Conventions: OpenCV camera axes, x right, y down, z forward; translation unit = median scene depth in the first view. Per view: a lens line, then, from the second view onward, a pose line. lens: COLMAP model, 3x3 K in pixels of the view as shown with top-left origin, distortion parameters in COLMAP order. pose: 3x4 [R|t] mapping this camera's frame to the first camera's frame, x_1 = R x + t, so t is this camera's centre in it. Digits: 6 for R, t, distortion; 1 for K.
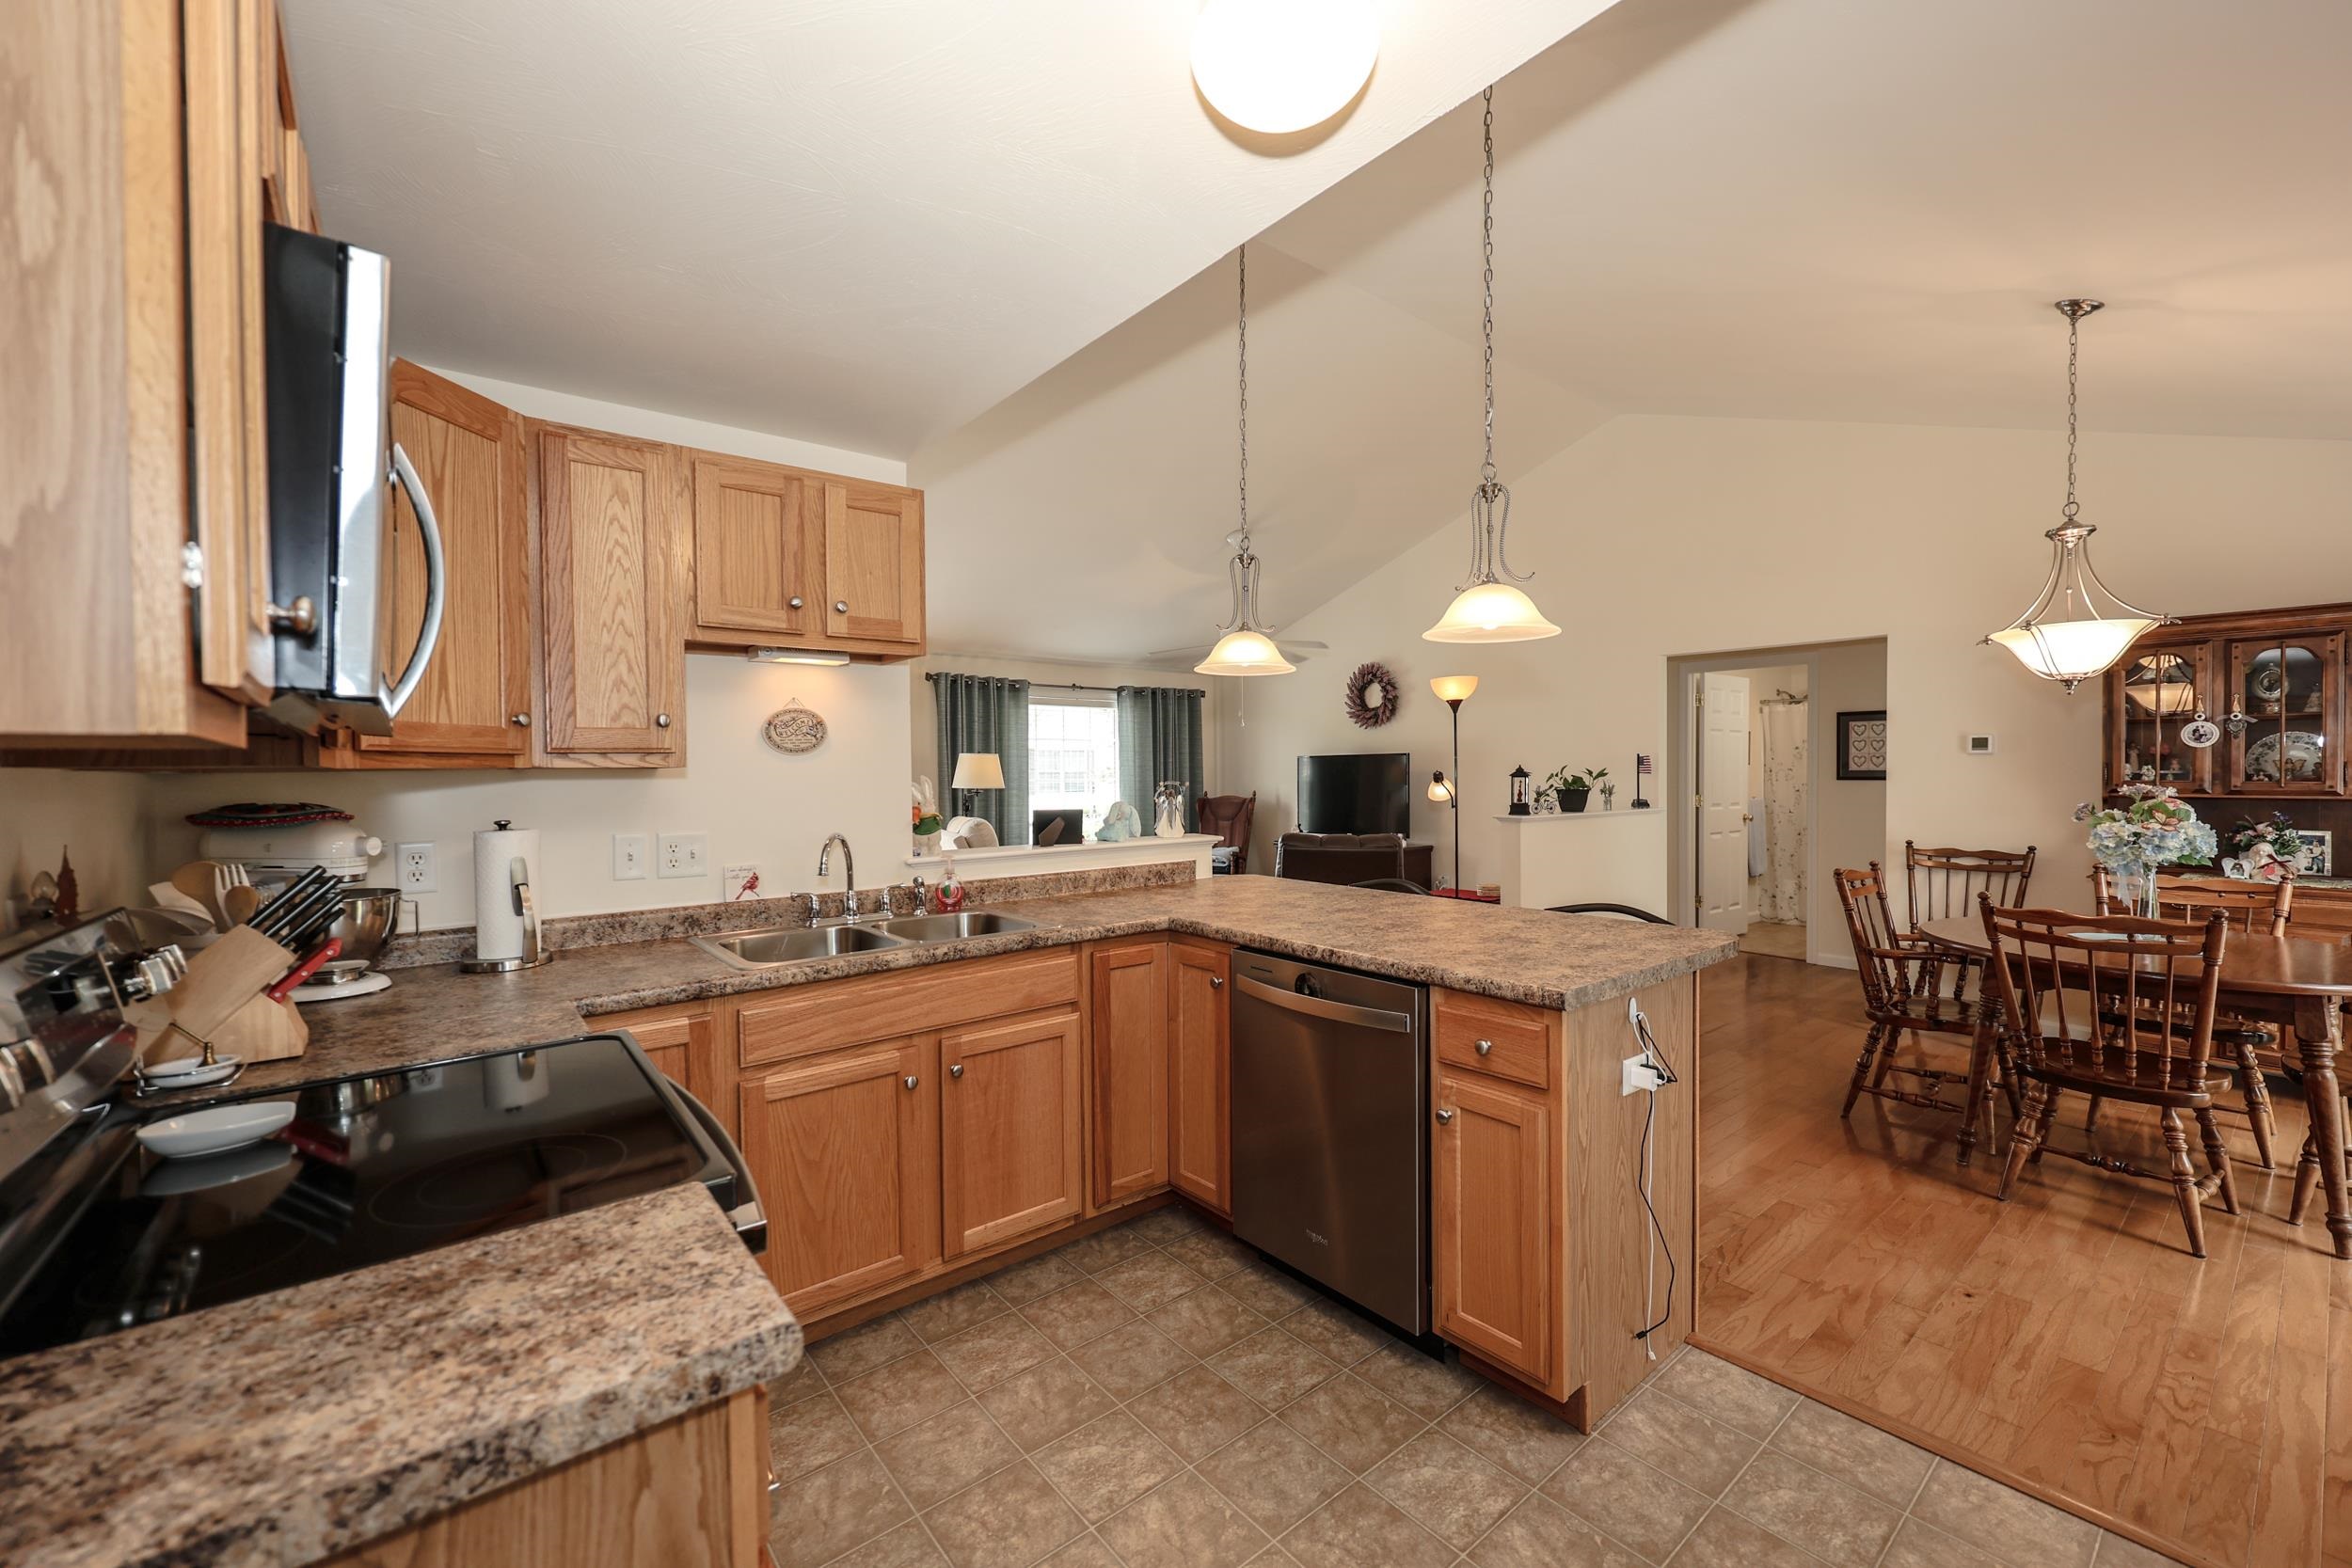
lens RADIAL K [[949.2, 0, 1176.0], [0, 949.2, 784.0], [0, 0, 1]] dist [-0.000555, -0.000069]
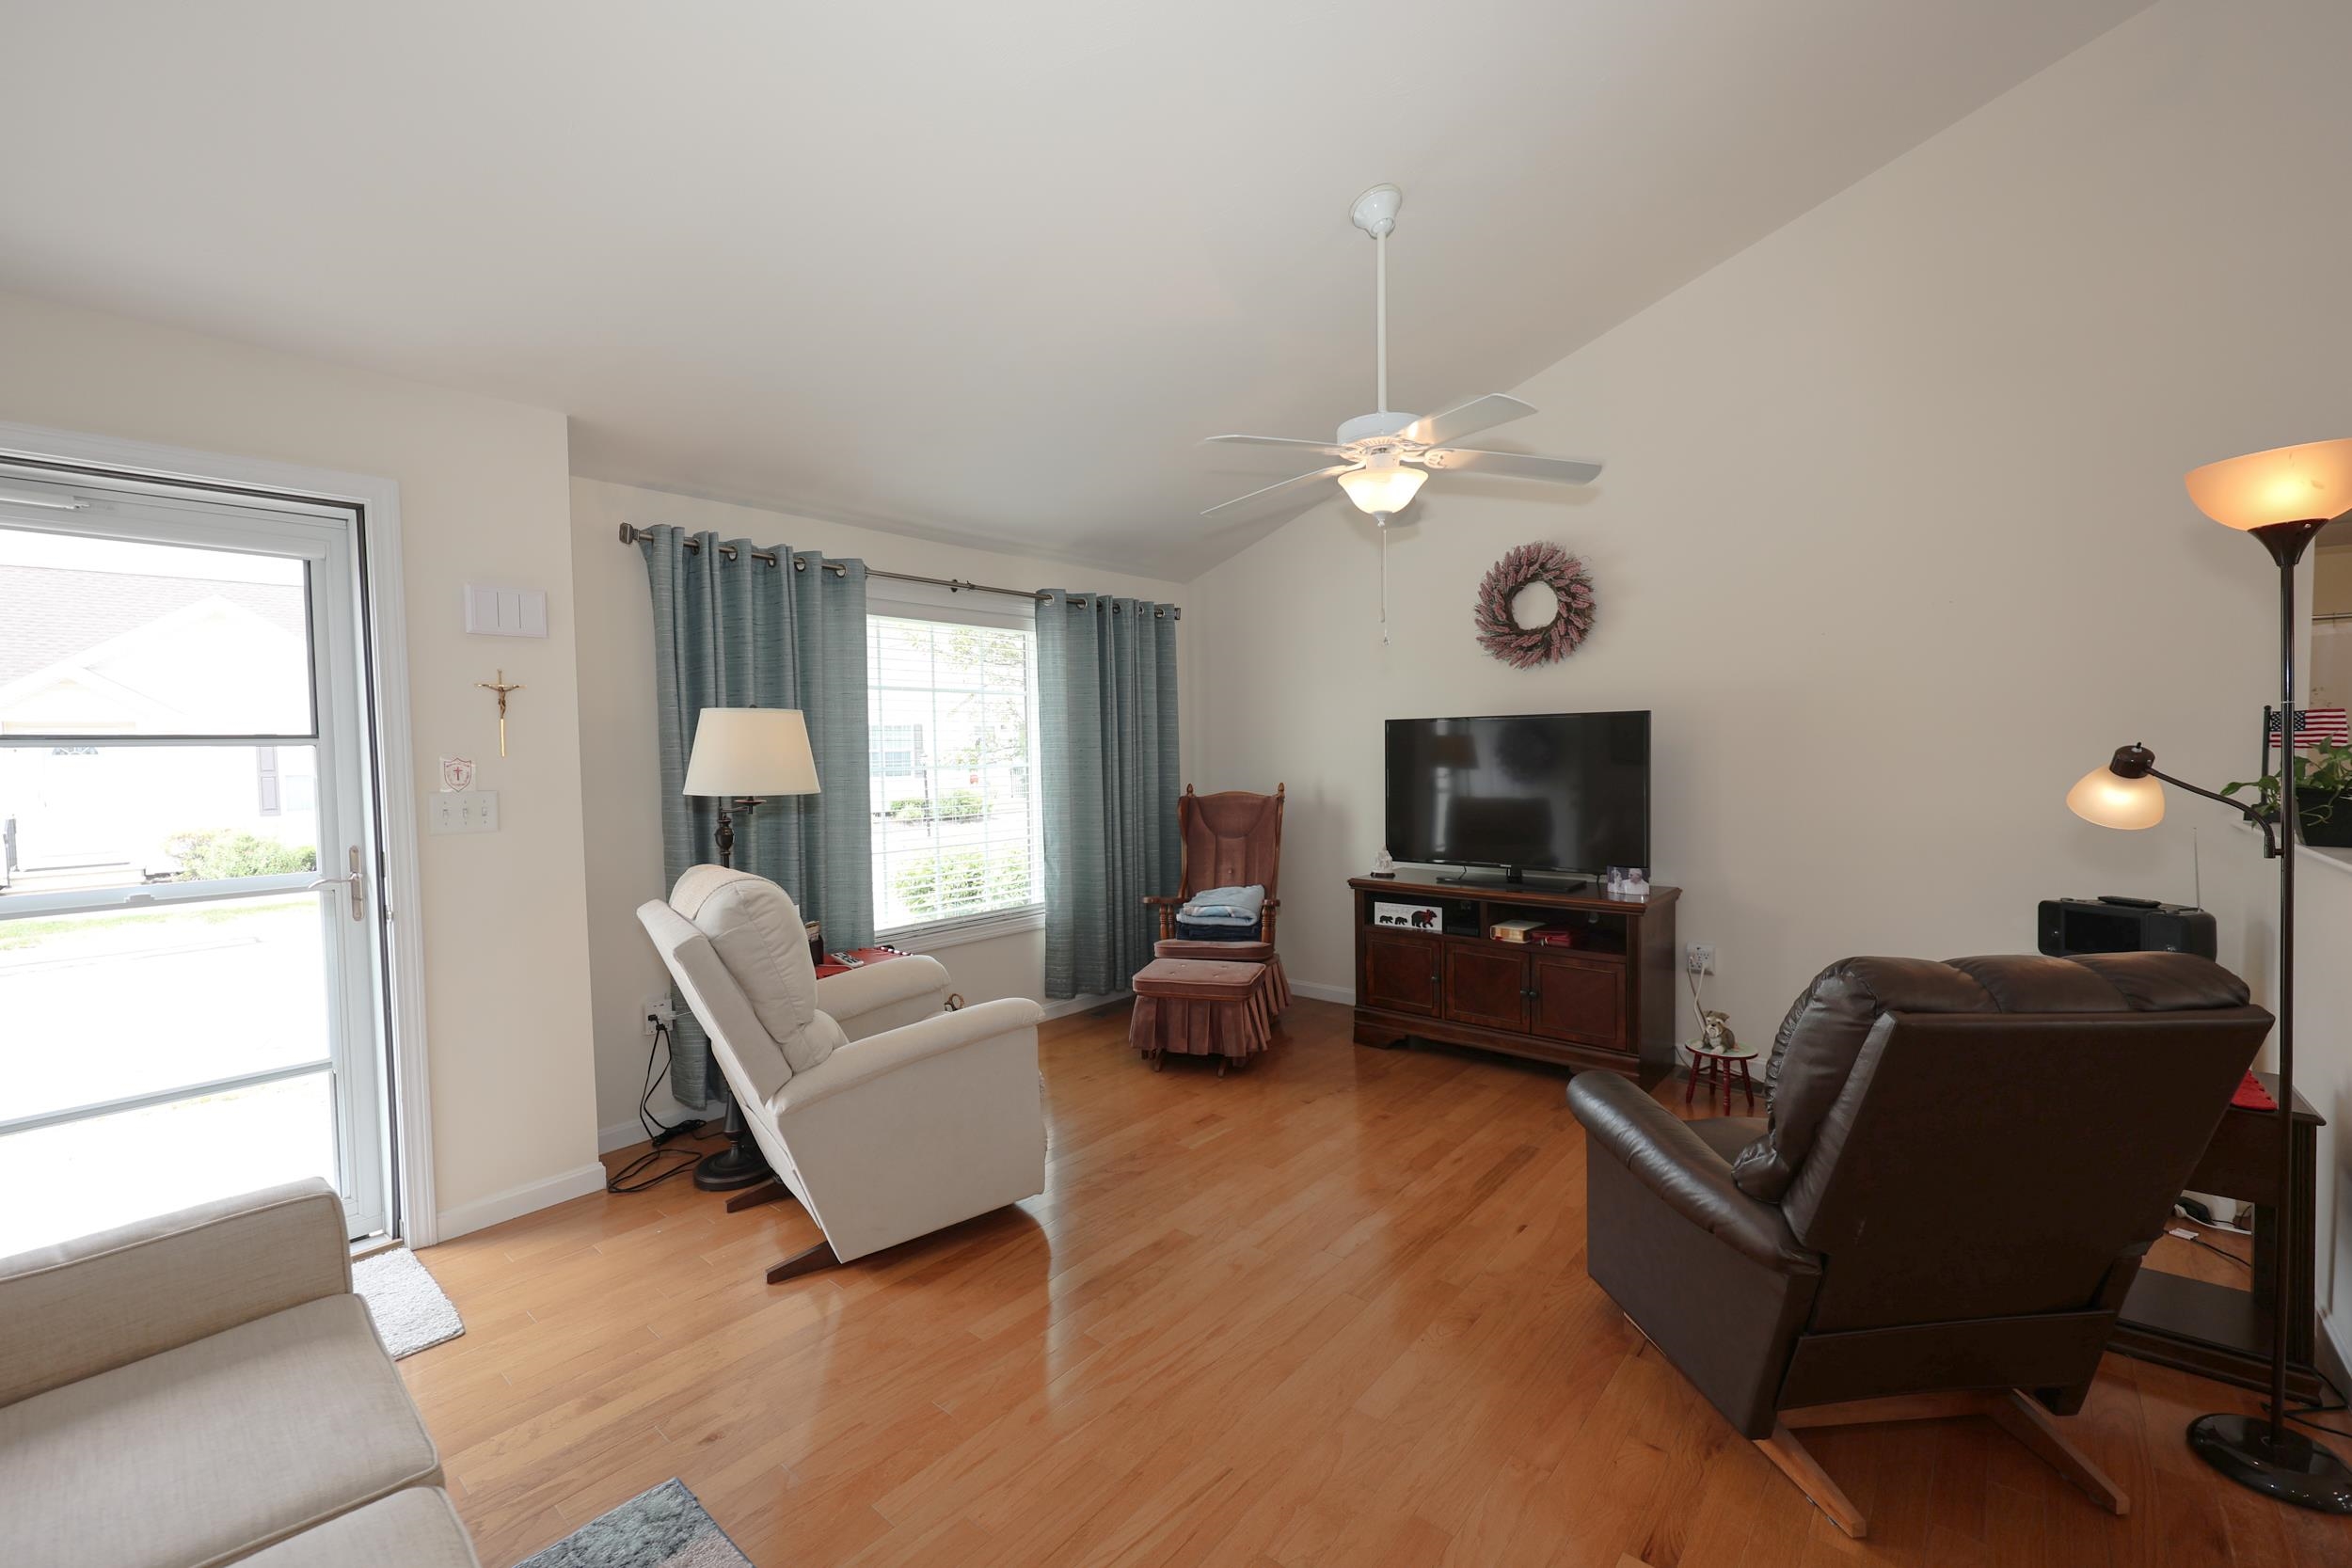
lens RADIAL K [[971.9, 0, 1176.0], [0, 971.9, 784.0], [0, 0, 1]] dist [0.000076, 0.000307]
pose [[0.982264, -0.015035, 0.186901, -0.095285], [0.011281, 0.999713, 0.021138, -0.005903], [-0.187165, -0.018655, 0.982151, 0.489891]]
